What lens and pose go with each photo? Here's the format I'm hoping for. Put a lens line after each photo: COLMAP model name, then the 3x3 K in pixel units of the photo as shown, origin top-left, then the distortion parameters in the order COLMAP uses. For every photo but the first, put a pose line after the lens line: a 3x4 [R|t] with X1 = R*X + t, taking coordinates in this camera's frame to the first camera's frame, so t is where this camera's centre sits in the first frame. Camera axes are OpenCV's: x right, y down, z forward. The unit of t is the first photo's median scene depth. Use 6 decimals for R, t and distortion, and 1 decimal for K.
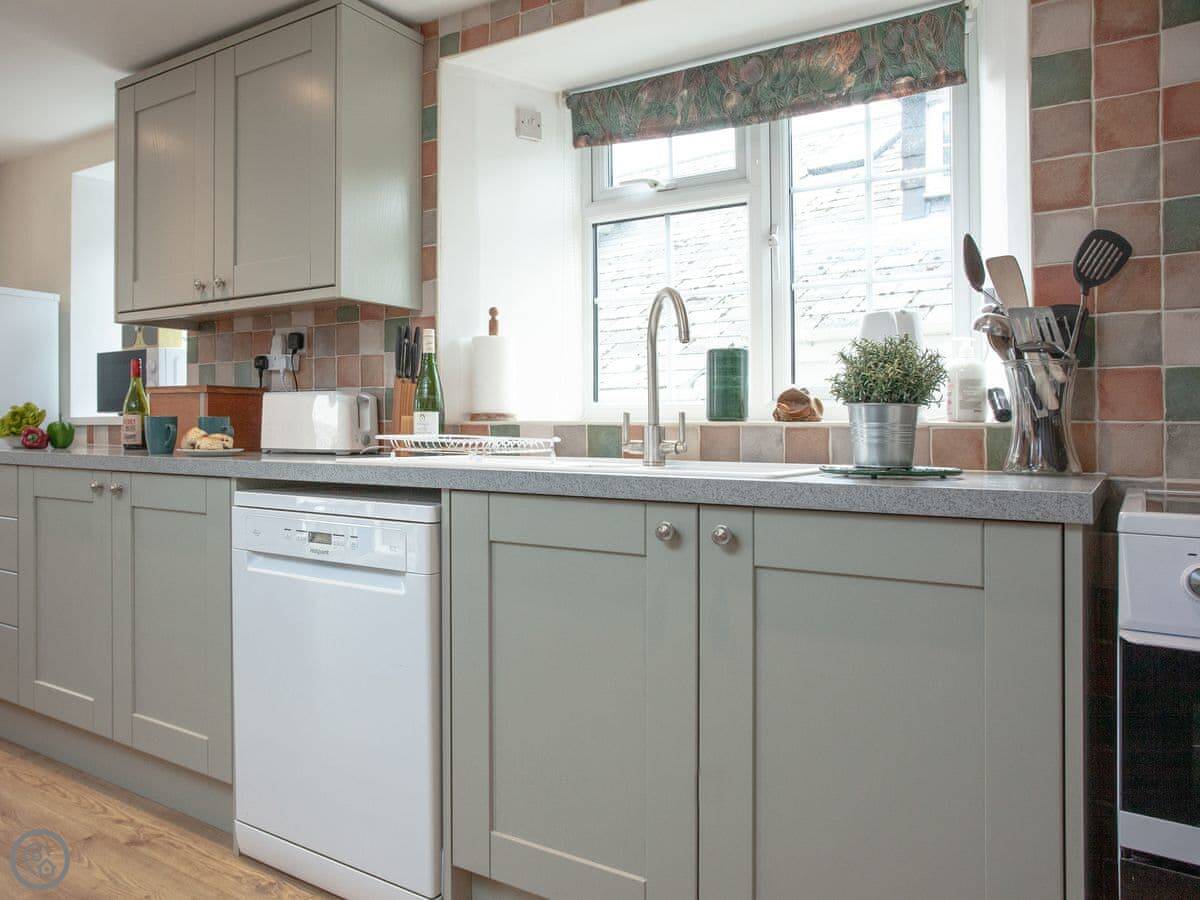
lens RADIAL K [[897.9, 0, 484.8], [0, 897.9, 421.8], [0, 0, 1]] dist [-0.007677, 0.005916]
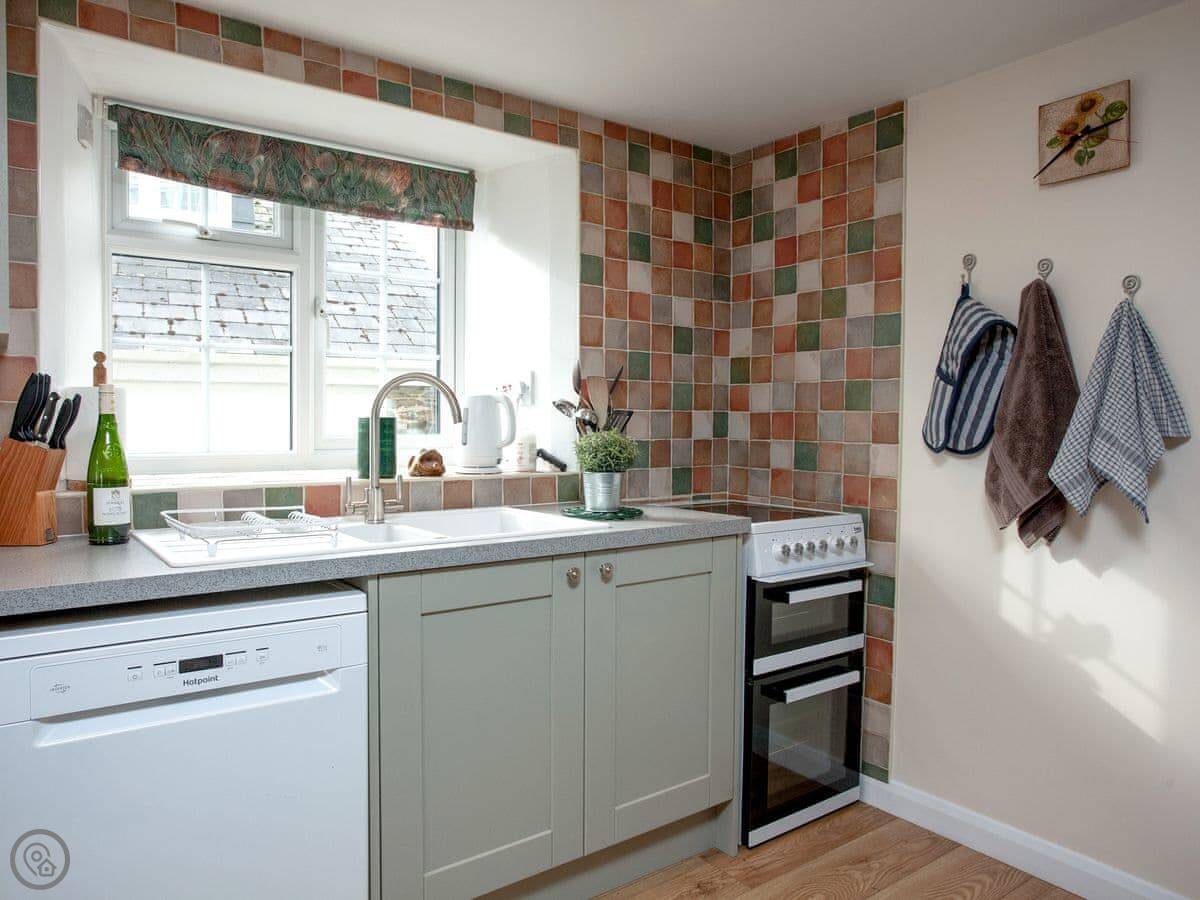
lens RADIAL K [[856.2, 0, 600.0], [0, 856.2, 450.0], [0, 0, 1]] dist [-0.077281, 0.058731]
pose [[0.294506, -0.038256, 0.954883, -0.659410], [-0.006686, 0.999091, 0.042089, -0.080240], [-0.955626, -0.018780, 0.293983, 0.365439]]
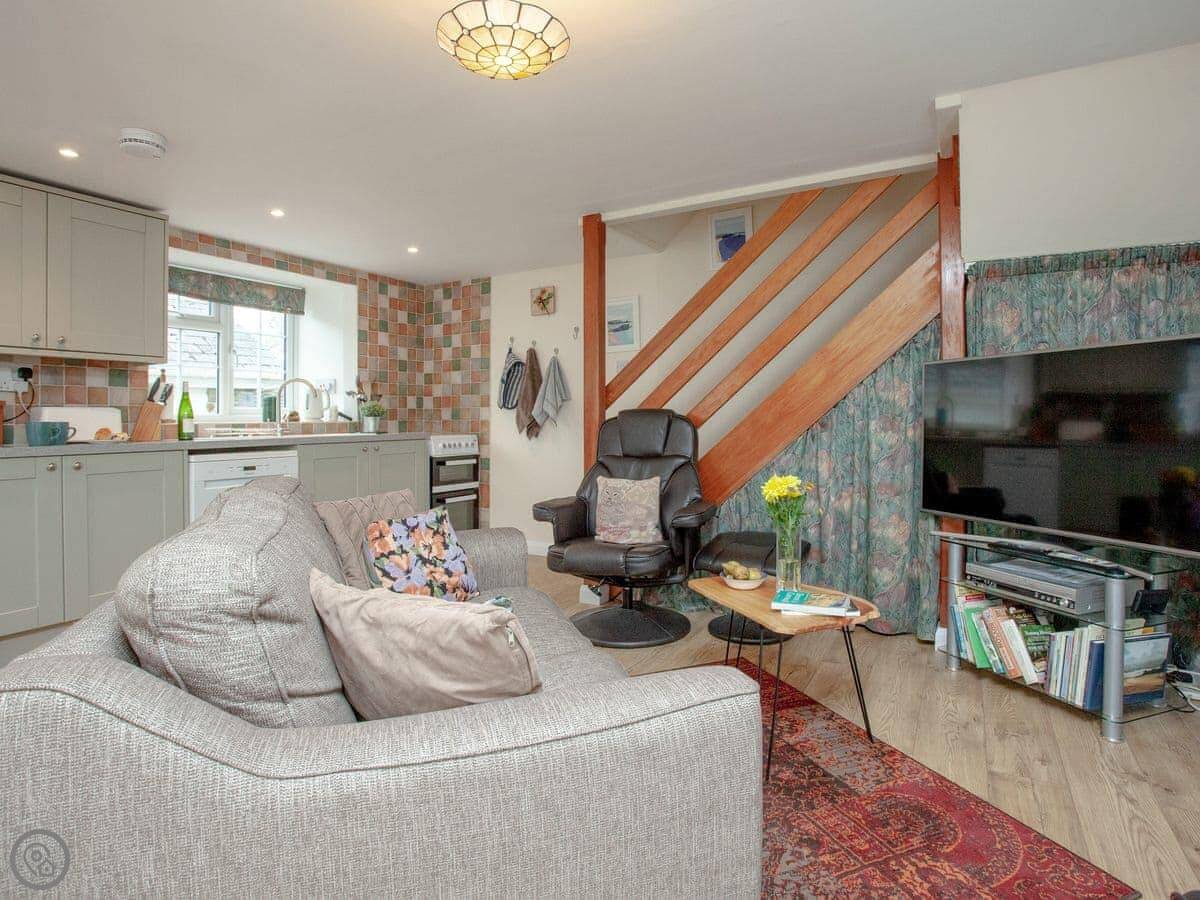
lens RADIAL K [[665.1, 0, 631.6], [0, 665.1, 394.0], [0, 0, 1]] dist [-0.033790, 0.000366]
pose [[-0.136264, 0.031790, 0.990162, -1.783384], [0.008133, 0.999487, -0.030970, -0.014938], [-0.990639, 0.003833, -0.136453, 0.151740]]
